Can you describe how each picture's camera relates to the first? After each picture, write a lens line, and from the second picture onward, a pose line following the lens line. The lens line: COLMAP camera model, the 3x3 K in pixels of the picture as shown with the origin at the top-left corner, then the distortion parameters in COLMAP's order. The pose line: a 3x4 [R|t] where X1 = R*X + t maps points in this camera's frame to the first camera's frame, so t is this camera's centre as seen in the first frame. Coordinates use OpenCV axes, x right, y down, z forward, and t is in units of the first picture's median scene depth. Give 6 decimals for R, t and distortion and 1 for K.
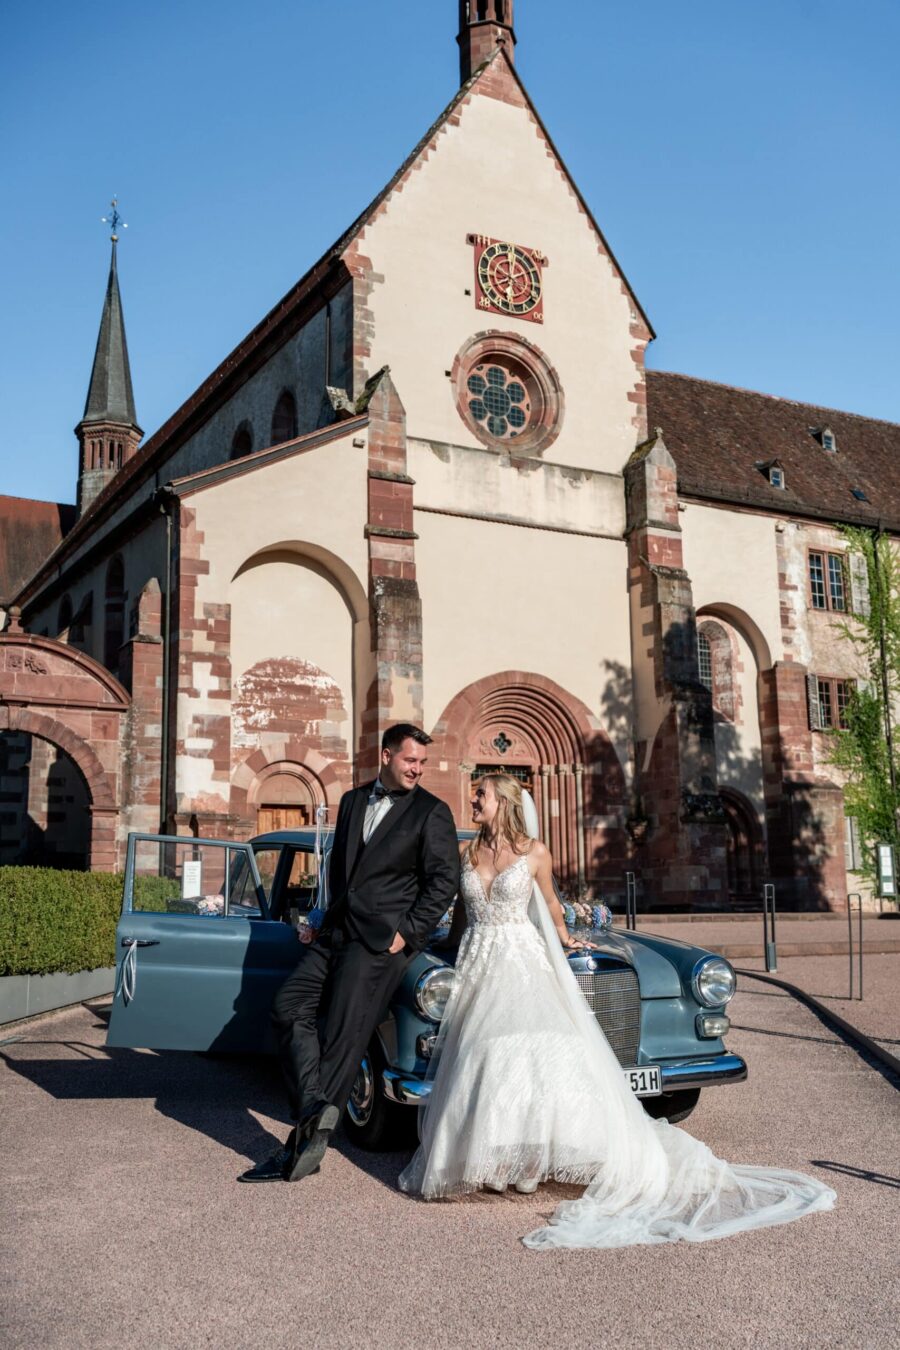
lens RADIAL K [[1395.7, 0, 450.0], [0, 1395.7, 675.0], [0, 0, 1]] dist [-0.000425, 0.002173]
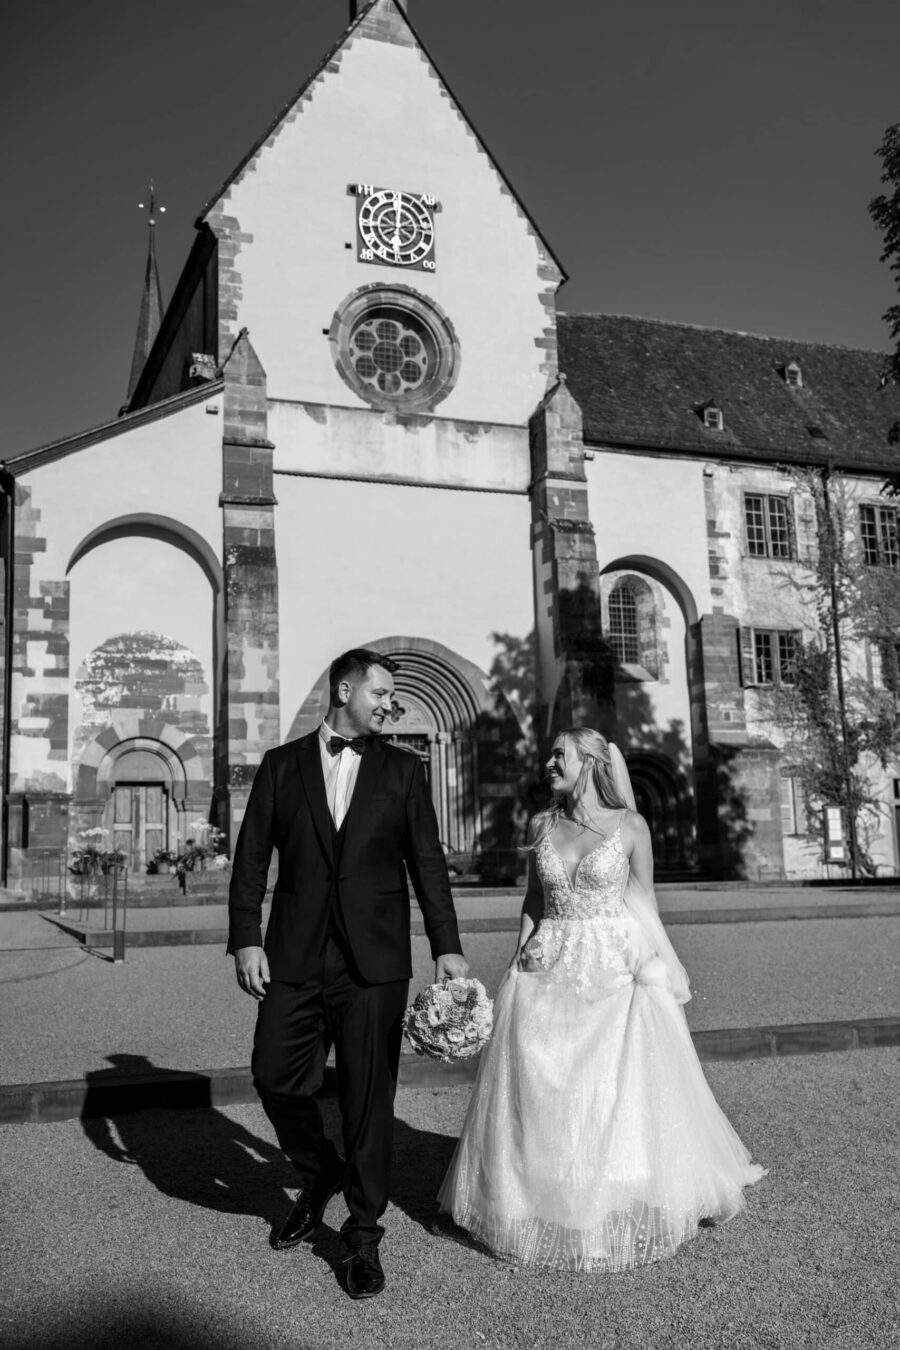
lens RADIAL K [[1395.7, 0, 450.0], [0, 1395.7, 675.0], [0, 0, 1]] dist [-0.000425, 0.002173]
pose [[0.989202, -0.037097, -0.141789, 0.204180], [0.040081, 0.999030, 0.018246, 0.007088], [0.140974, -0.023732, 0.989729, 0.048279]]
